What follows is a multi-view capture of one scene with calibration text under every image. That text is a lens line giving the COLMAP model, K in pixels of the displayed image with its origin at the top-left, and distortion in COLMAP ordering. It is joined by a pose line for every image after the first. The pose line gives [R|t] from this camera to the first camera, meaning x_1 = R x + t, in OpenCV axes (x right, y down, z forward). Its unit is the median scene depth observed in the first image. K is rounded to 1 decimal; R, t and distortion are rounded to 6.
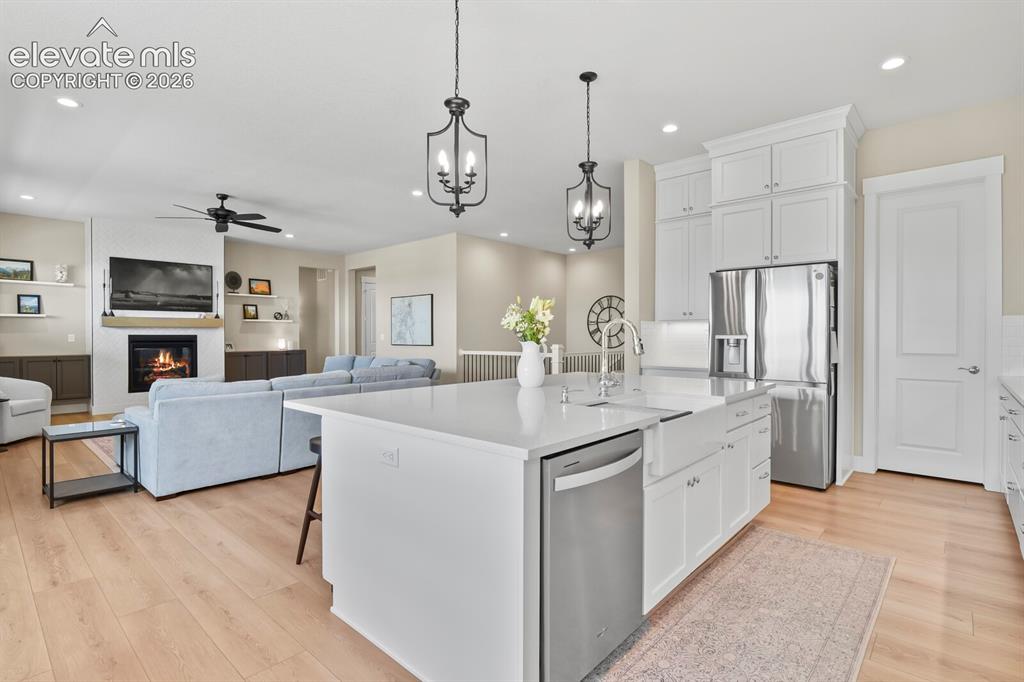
lens RADIAL K [[496.4, 0, 517.6], [0, 496.4, 336.2], [0, 0, 1]] dist [-0.001532, -0.007984]
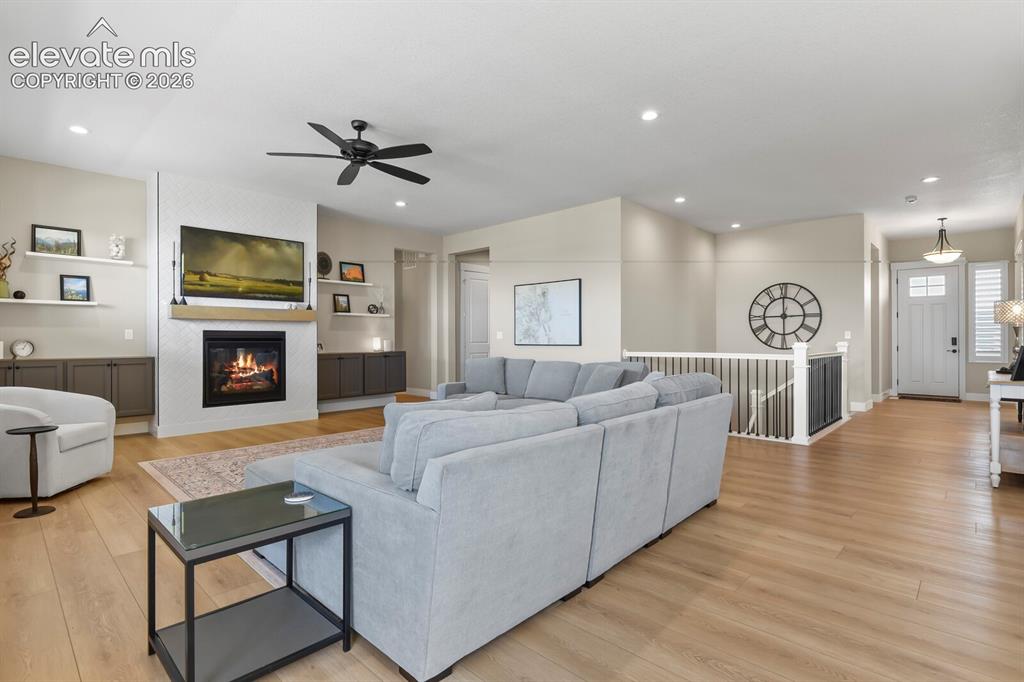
lens RADIAL K [[496.4, 0, 518.1], [0, 496.4, 338.9], [0, 0, 1]] dist [-0.001532, -0.007984]
pose [[0.999632, -0.000539, -0.027104, -0.297160], [0.000464, 0.999996, -0.002796, 0.012986], [0.027106, 0.002782, 0.999629, 0.267398]]
